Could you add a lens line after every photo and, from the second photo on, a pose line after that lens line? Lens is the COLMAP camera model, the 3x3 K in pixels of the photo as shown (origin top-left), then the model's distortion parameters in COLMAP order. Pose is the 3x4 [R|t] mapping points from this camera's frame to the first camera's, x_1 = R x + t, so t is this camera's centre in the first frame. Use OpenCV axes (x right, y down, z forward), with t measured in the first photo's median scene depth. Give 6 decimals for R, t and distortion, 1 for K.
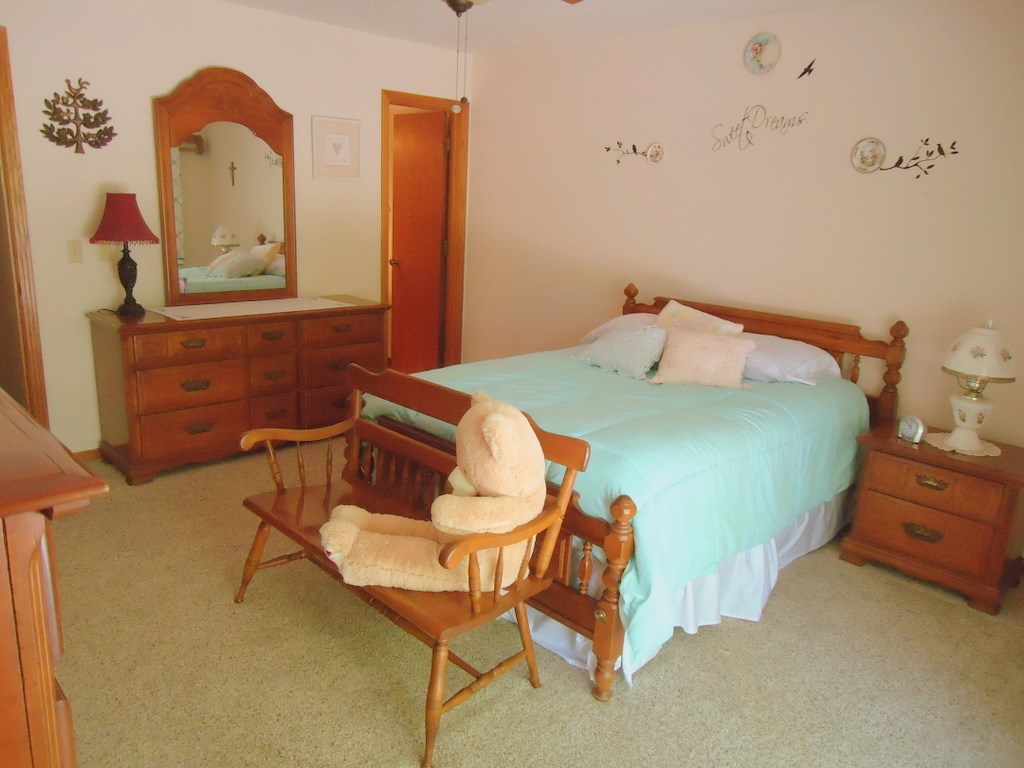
lens RADIAL K [[768.5, 0, 510.5], [0, 768.5, 384.3], [0, 0, 1]] dist [0.002213, -0.002340]
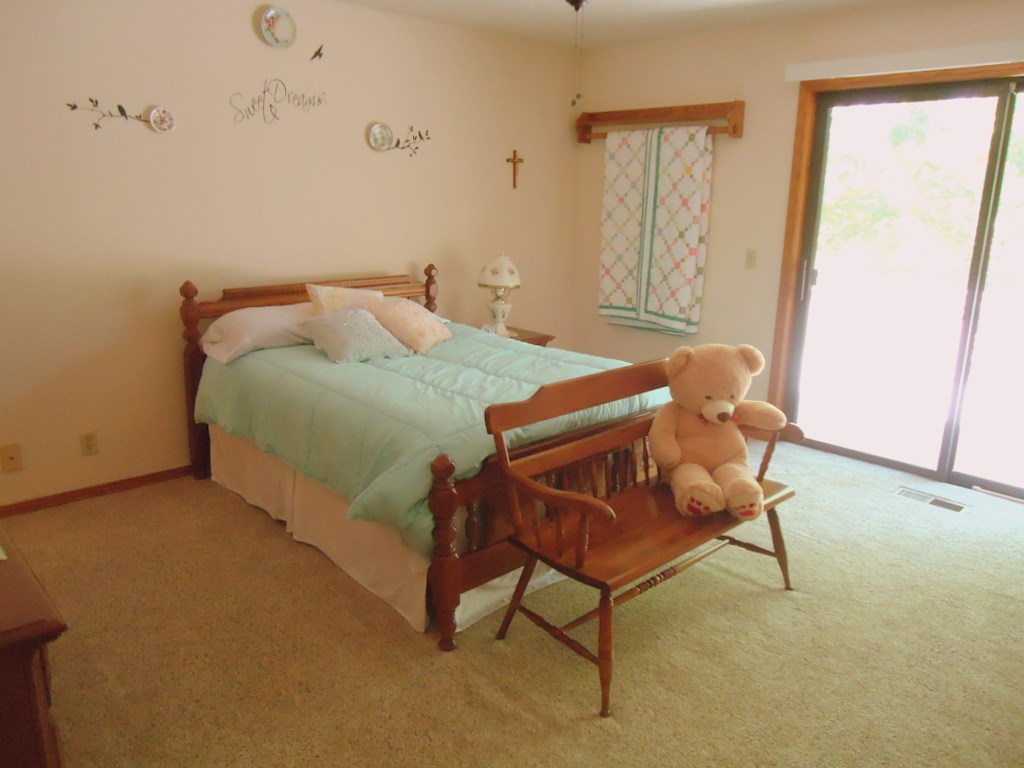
lens RADIAL K [[768.5, 0, 510.5], [0, 768.5, 383.0], [0, 0, 1]] dist [0.002213, -0.002340]
pose [[-0.005966, -0.291172, 0.956652, -0.790102], [0.225700, 0.931591, 0.284951, -0.222981], [-0.974179, 0.217616, 0.060160, 0.769164]]
